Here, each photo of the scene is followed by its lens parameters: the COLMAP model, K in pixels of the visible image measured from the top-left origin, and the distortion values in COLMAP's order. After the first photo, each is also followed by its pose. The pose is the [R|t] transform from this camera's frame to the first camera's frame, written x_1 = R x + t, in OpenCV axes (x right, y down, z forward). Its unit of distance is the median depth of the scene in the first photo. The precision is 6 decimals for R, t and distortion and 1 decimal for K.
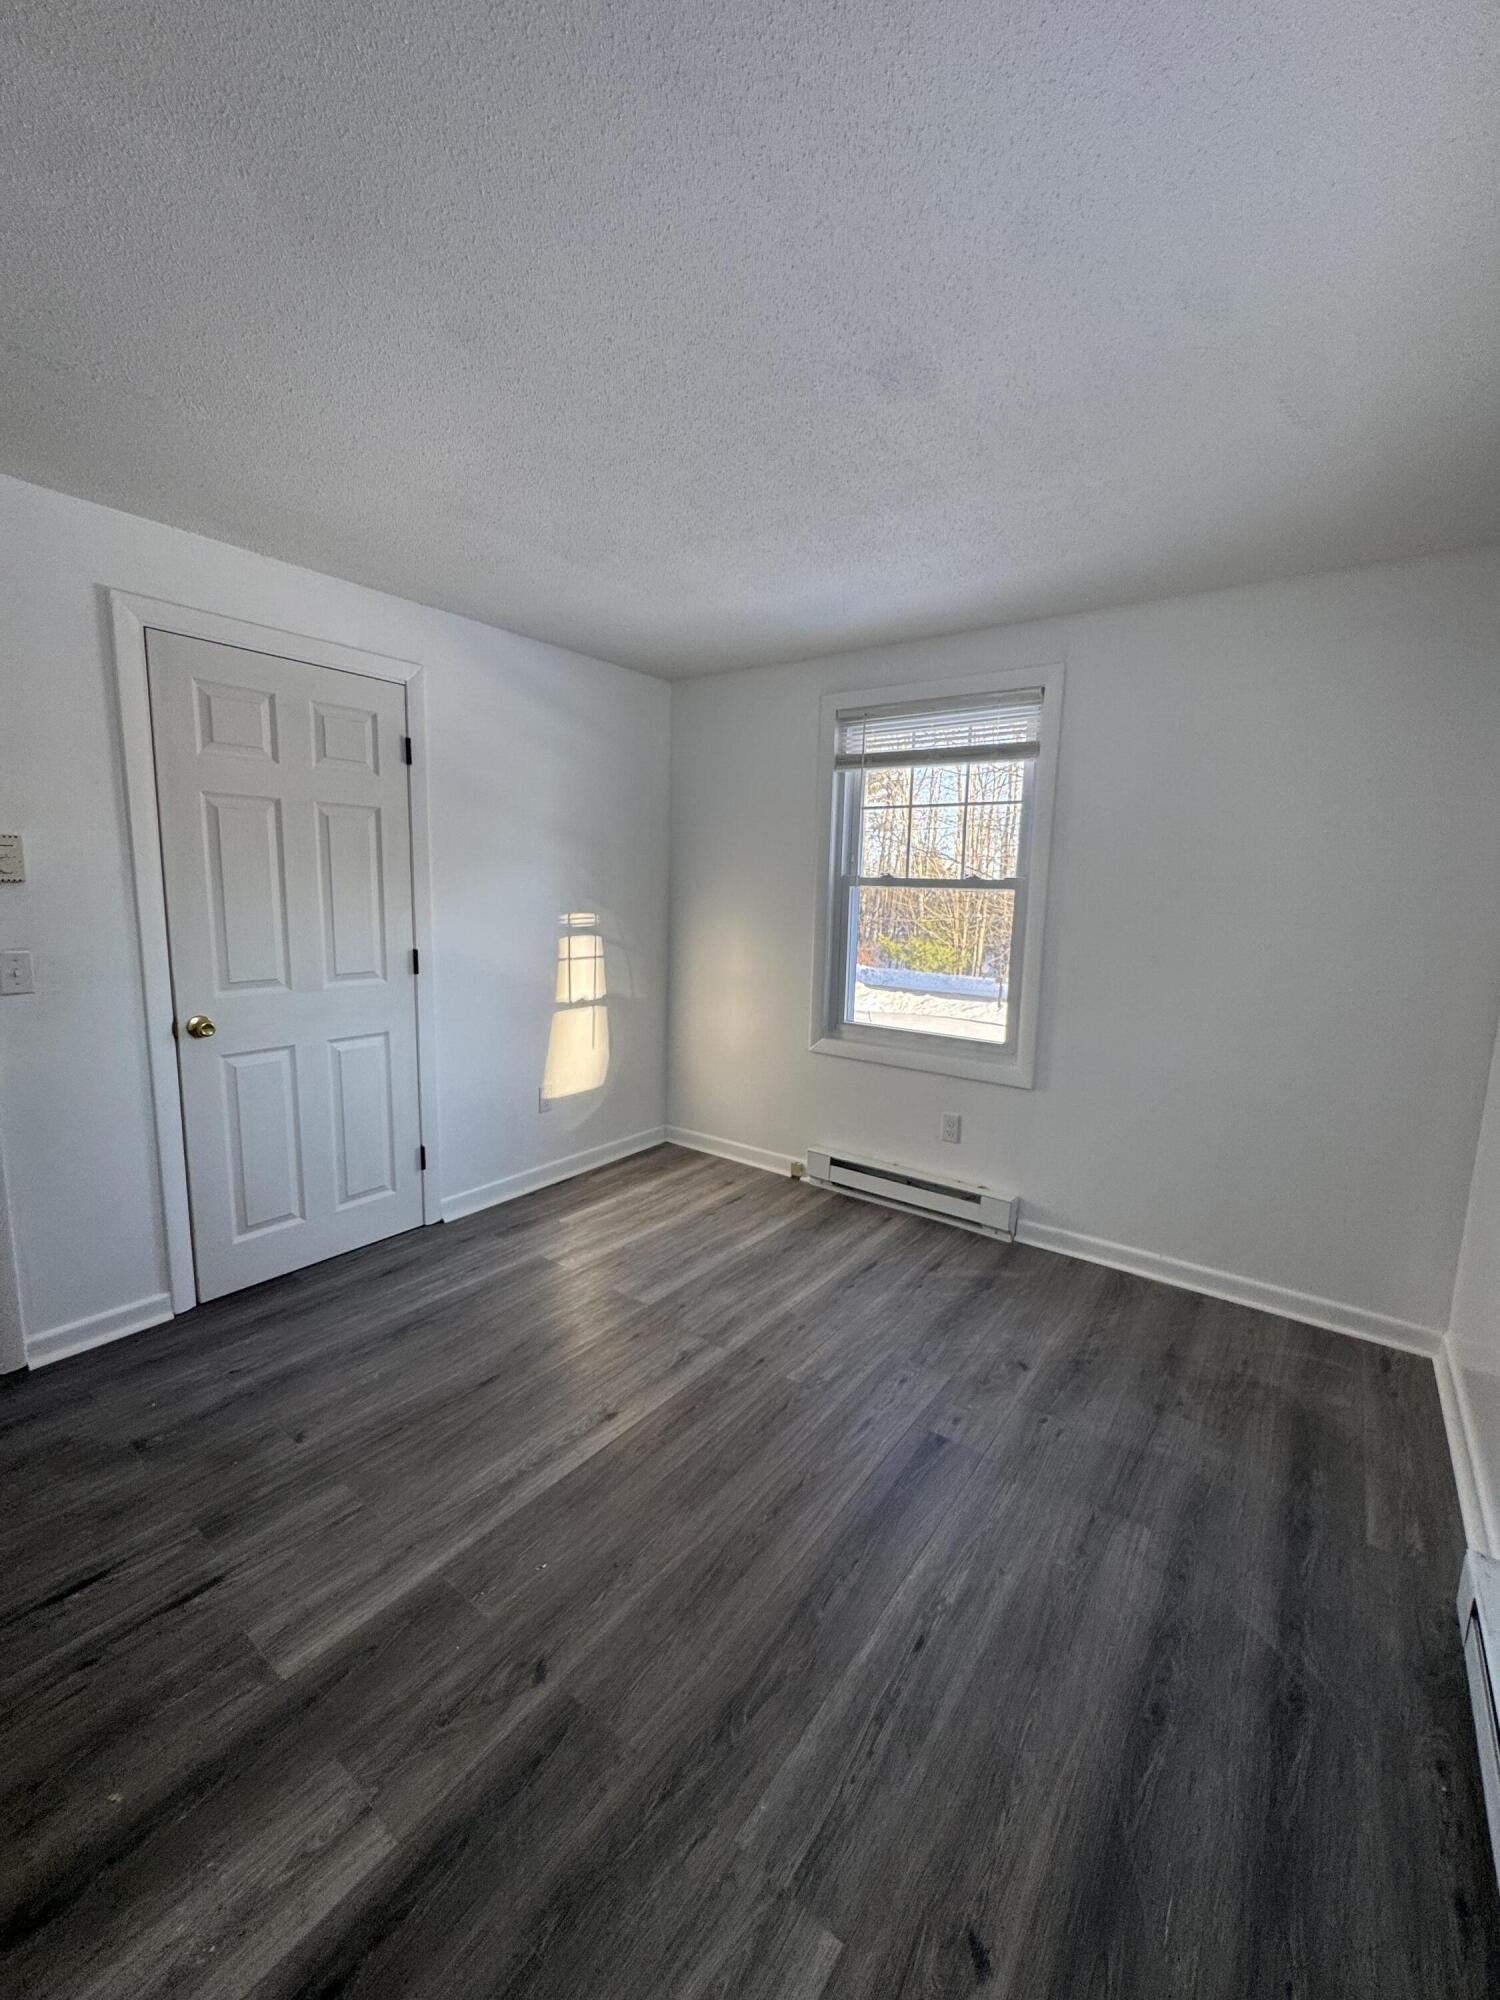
lens RADIAL K [[798.0, 0, 750.0], [0, 798.0, 1000.0], [0, 0, 1]] dist [-0.002526, 0.000521]
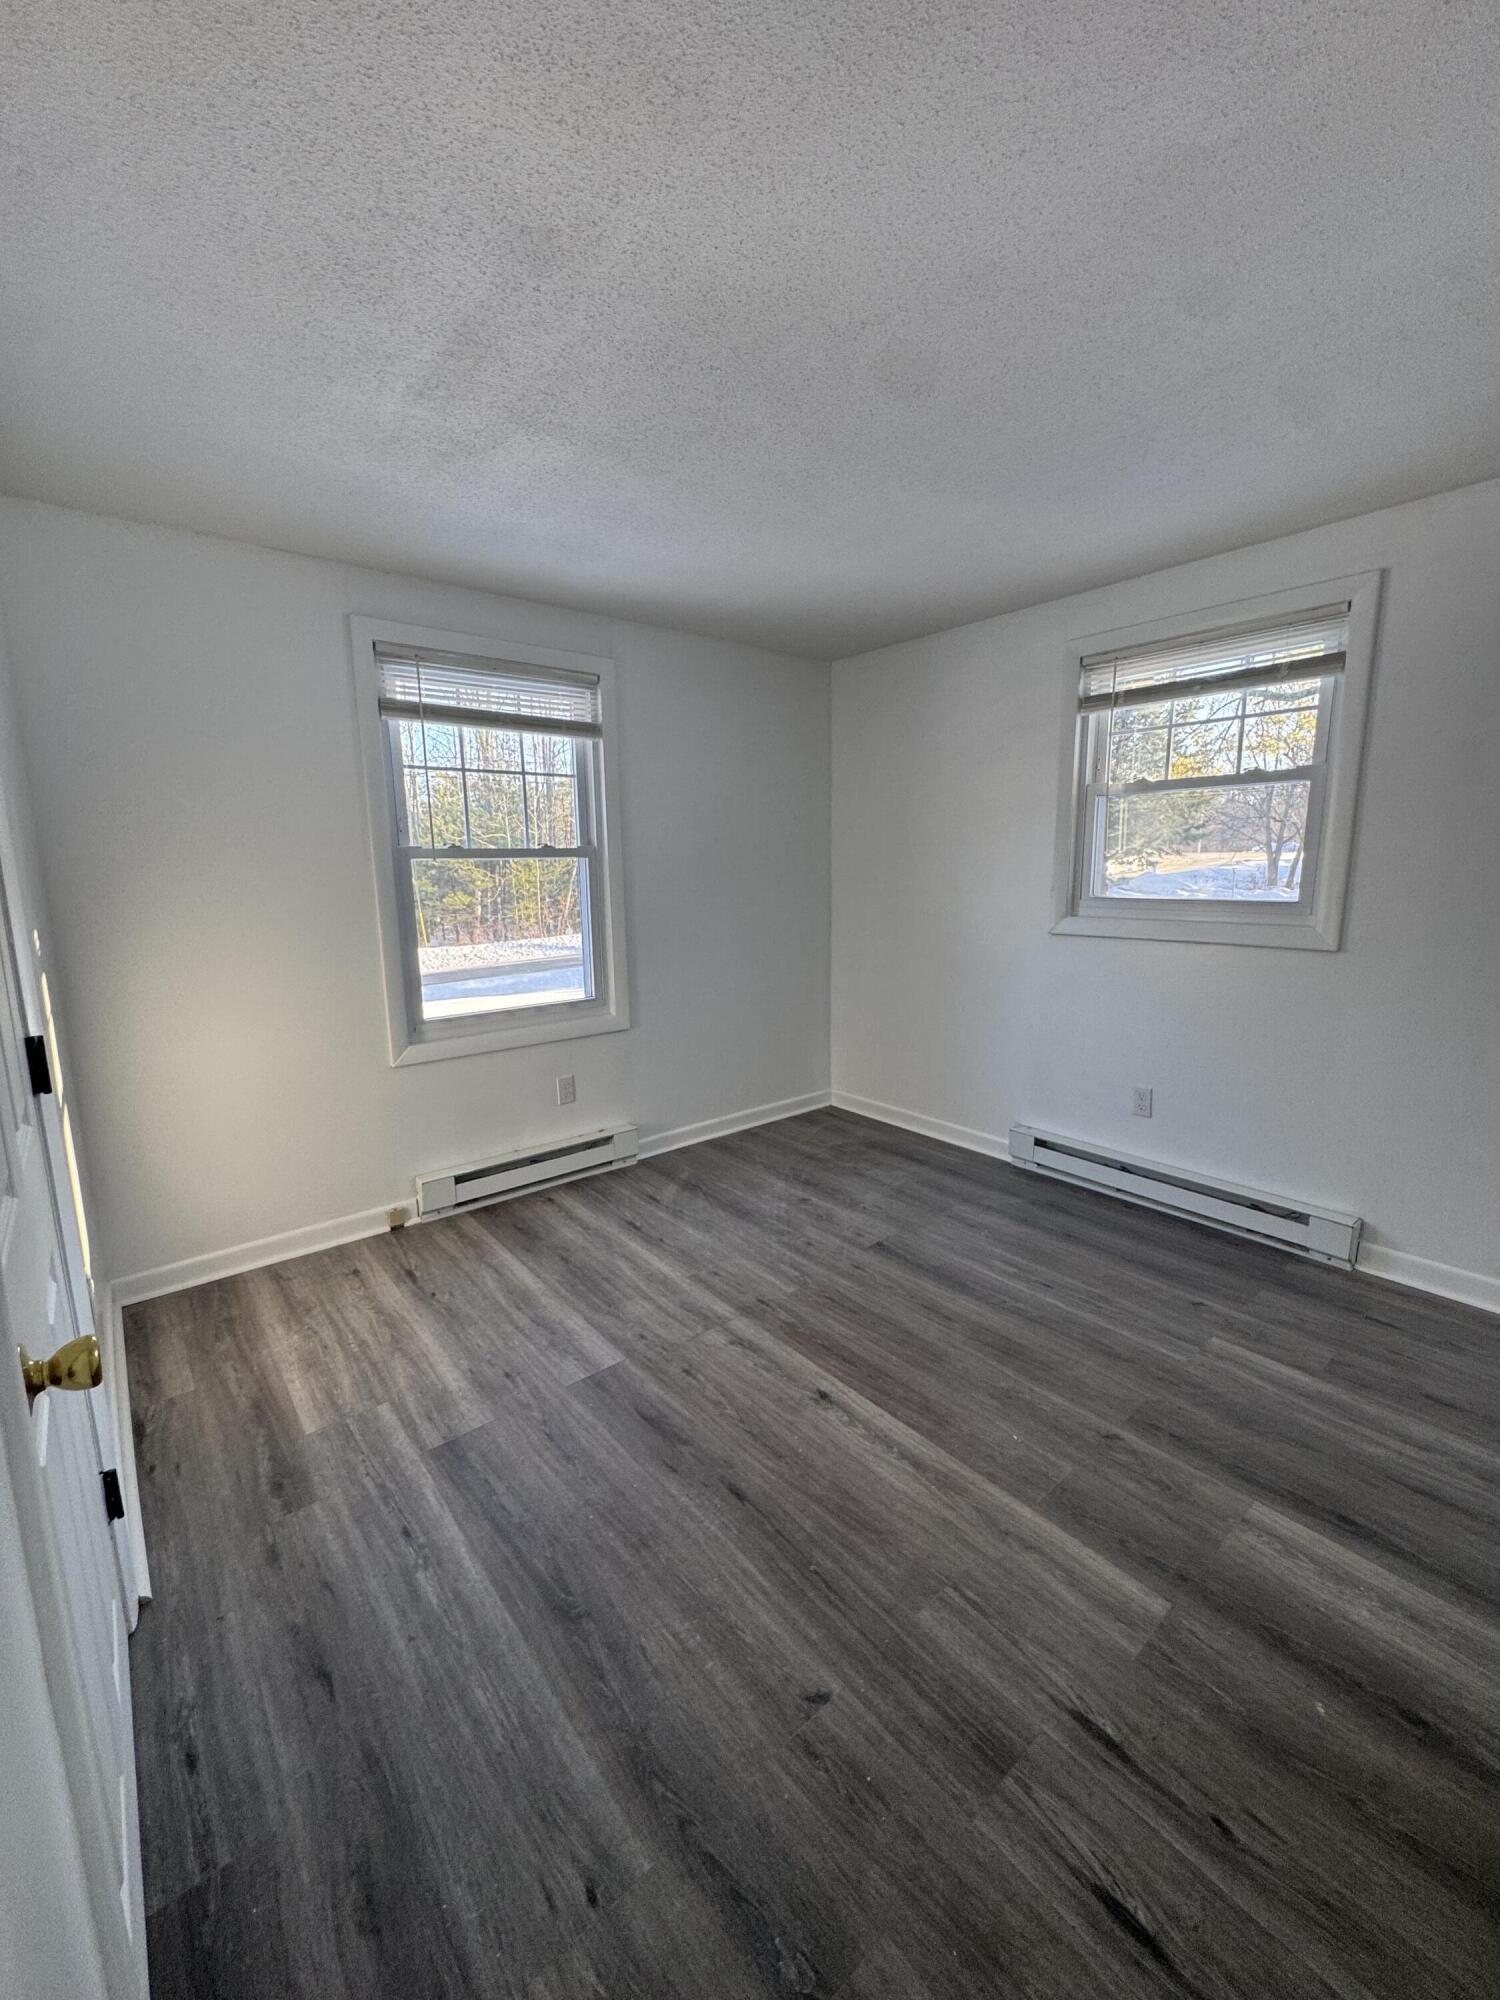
lens RADIAL K [[798.2, 0, 750.0], [0, 798.2, 1000.0], [0, 0, 1]] dist [-0.001365, 0.000205]
pose [[0.236836, -0.191840, 0.952421, -0.852543], [0.159519, 0.974686, 0.156658, -0.101019], [-0.958365, 0.114827, 0.261443, 0.631570]]
